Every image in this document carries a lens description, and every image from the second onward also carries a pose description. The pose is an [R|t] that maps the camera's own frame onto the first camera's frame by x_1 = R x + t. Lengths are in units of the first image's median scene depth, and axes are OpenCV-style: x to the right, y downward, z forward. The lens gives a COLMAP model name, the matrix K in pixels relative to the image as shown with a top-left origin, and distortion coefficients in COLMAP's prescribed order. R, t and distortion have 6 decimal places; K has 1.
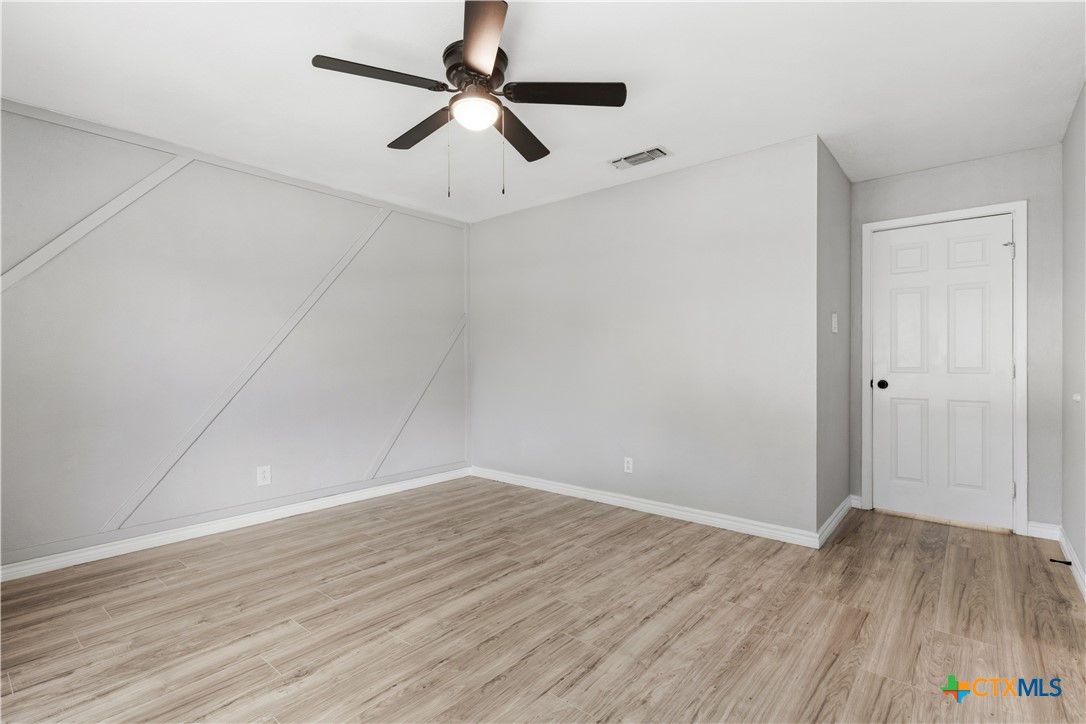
lens RADIAL K [[511.1, 0, 541.6], [0, 511.1, 353.7], [0, 0, 1]] dist [0.001921, 0.000721]
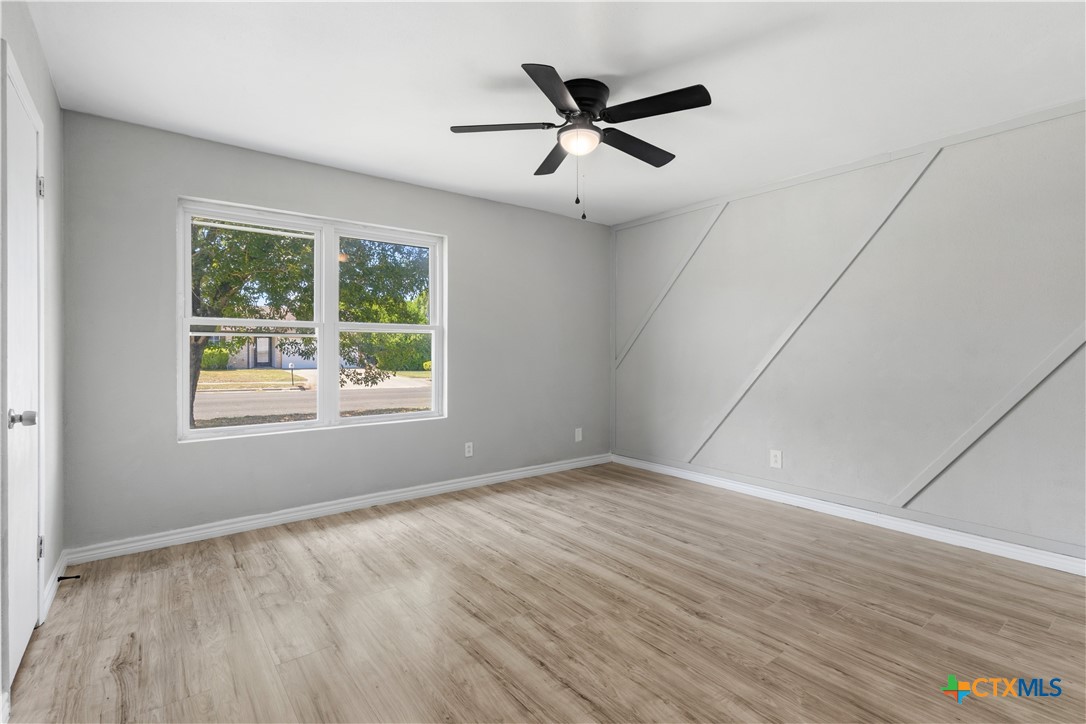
lens RADIAL K [[511.1, 0, 541.6], [0, 511.1, 353.7], [0, 0, 1]] dist [0.001921, 0.000721]
pose [[-0.206847, 0.003643, -0.978366, 0.834699], [0.009315, 0.999955, 0.001754, 0.006051], [0.978329, -0.008751, -0.206872, 0.959384]]
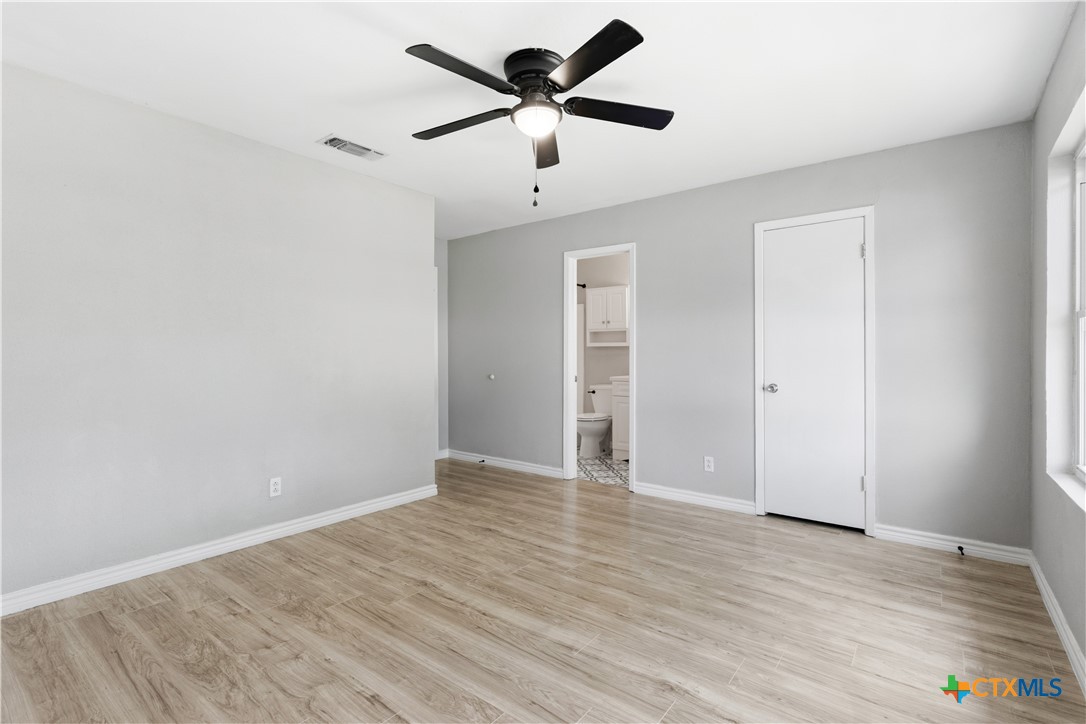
lens RADIAL K [[511.1, 0, 541.6], [0, 511.1, 353.7], [0, 0, 1]] dist [0.001921, 0.000721]
pose [[-0.034659, 0.006179, 0.999380, -0.953481], [-0.010229, 0.999926, -0.006537, 0.005652], [-0.999347, -0.010449, -0.034593, 0.854583]]
